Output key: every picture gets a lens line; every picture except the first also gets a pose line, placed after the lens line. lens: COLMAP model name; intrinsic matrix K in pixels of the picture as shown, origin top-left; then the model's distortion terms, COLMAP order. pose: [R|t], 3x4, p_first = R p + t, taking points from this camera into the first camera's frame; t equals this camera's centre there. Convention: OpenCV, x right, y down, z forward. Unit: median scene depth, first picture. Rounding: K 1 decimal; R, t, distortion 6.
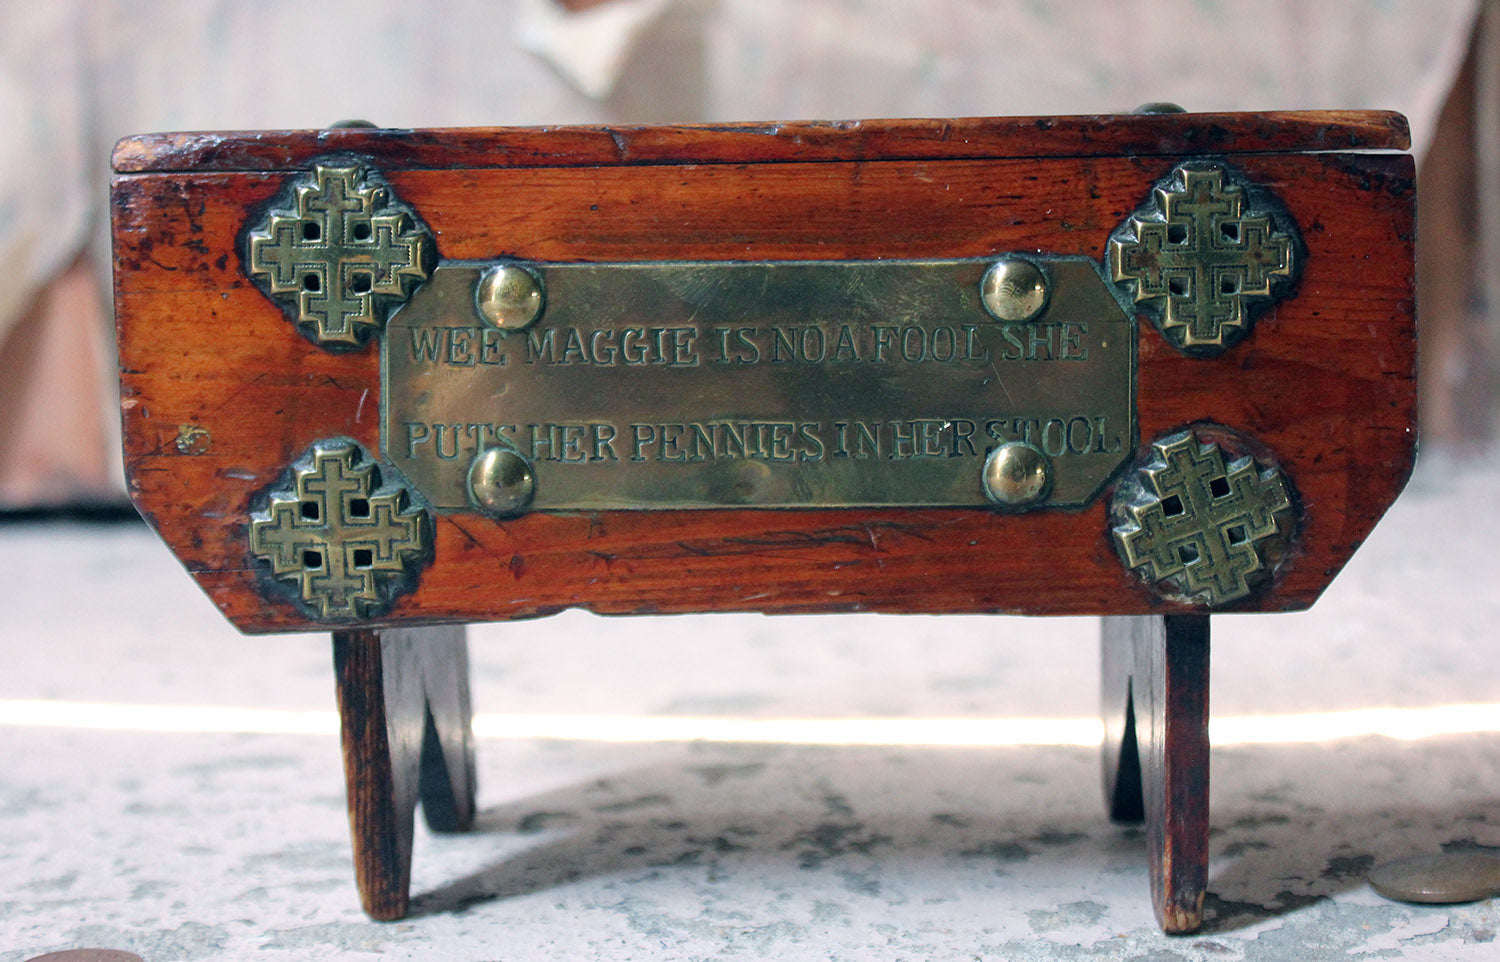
lens RADIAL K [[2340.2, 0, 725.3], [0, 2340.2, 487.9], [0, 0, 1]] dist [-0.011708, 0.000000]
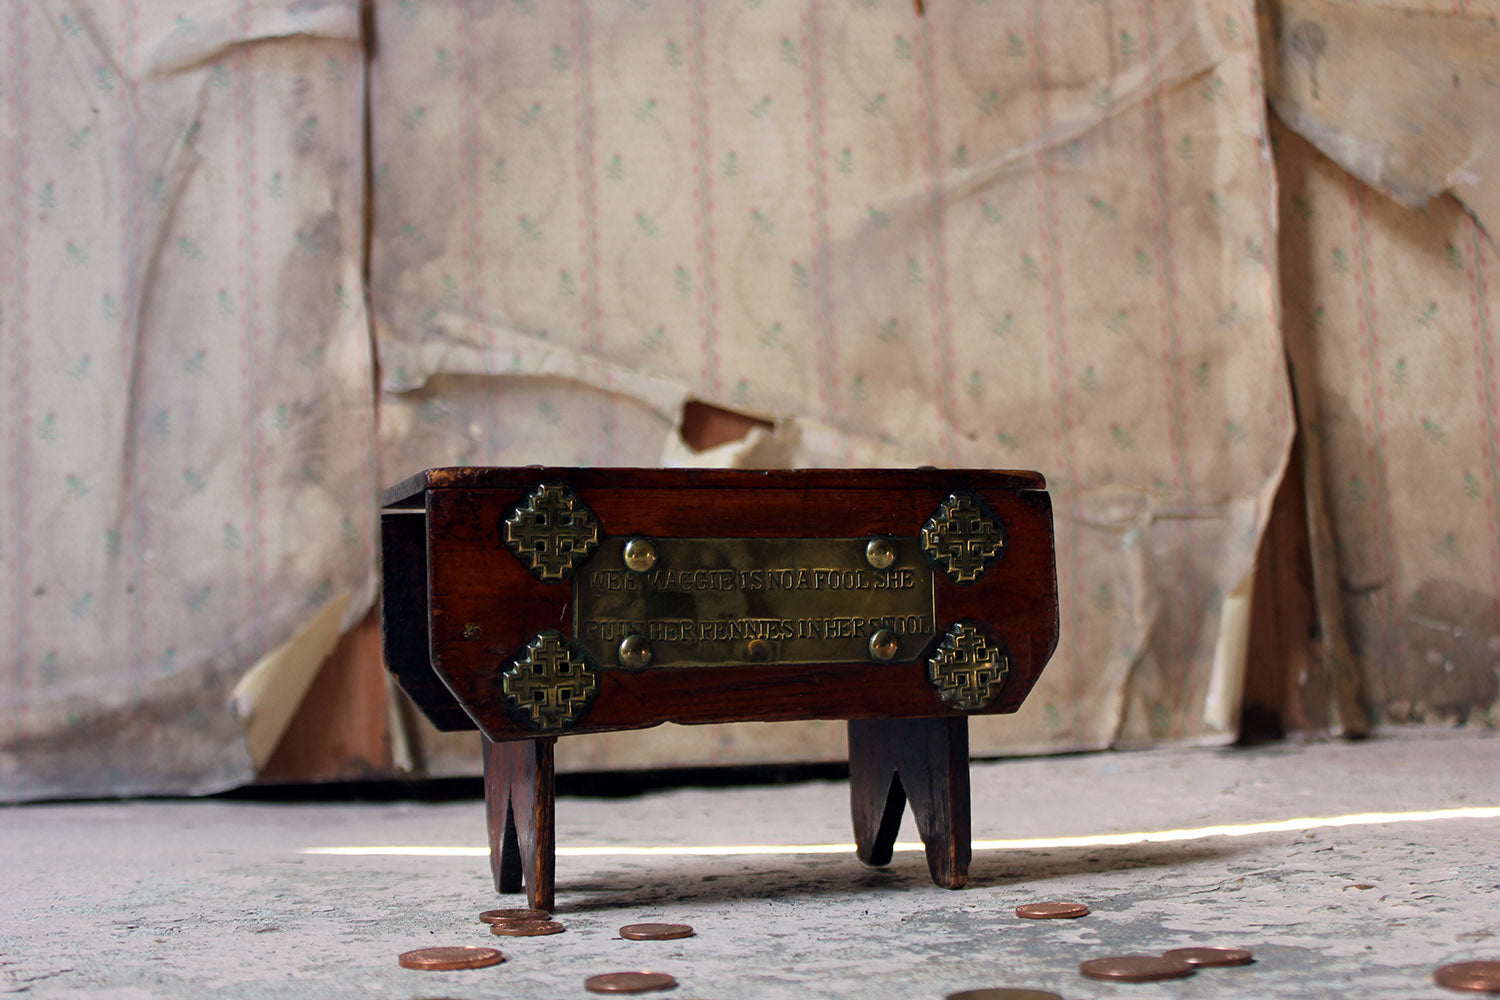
lens RADIAL K [[2016.4, 0, 754.2], [0, 2016.4, 511.5], [0, 0, 1]] dist [-0.044792, 0.000000]
pose [[0.924488, 0.017706, 0.380800, -0.629263], [0.055647, 0.981953, -0.180754, 0.184641], [-0.377128, 0.188295, 0.906818, -0.528806]]
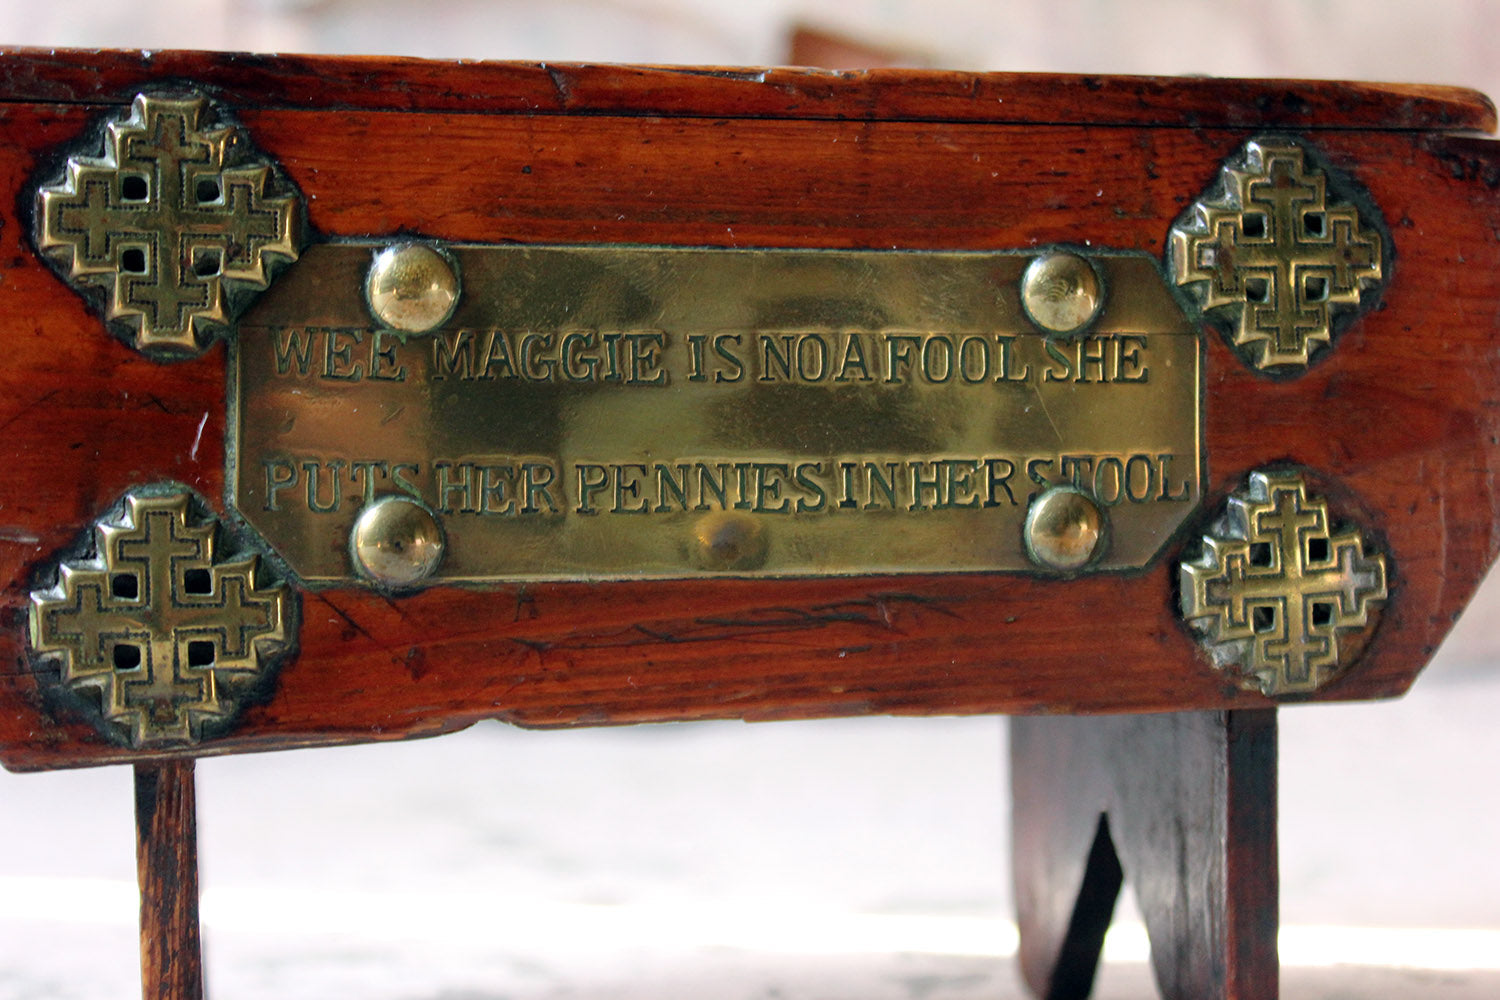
lens RADIAL K [[2578.8, 0, 736.5], [0, 2578.8, 493.6], [0, 0, 1]] dist [0.015931, 0.000000]
pose [[0.960284, 0.000461, 0.279023, -0.217815], [0.026144, 0.995451, -0.091621, 0.057671], [-0.277796, 0.095277, 0.955904, 0.212205]]
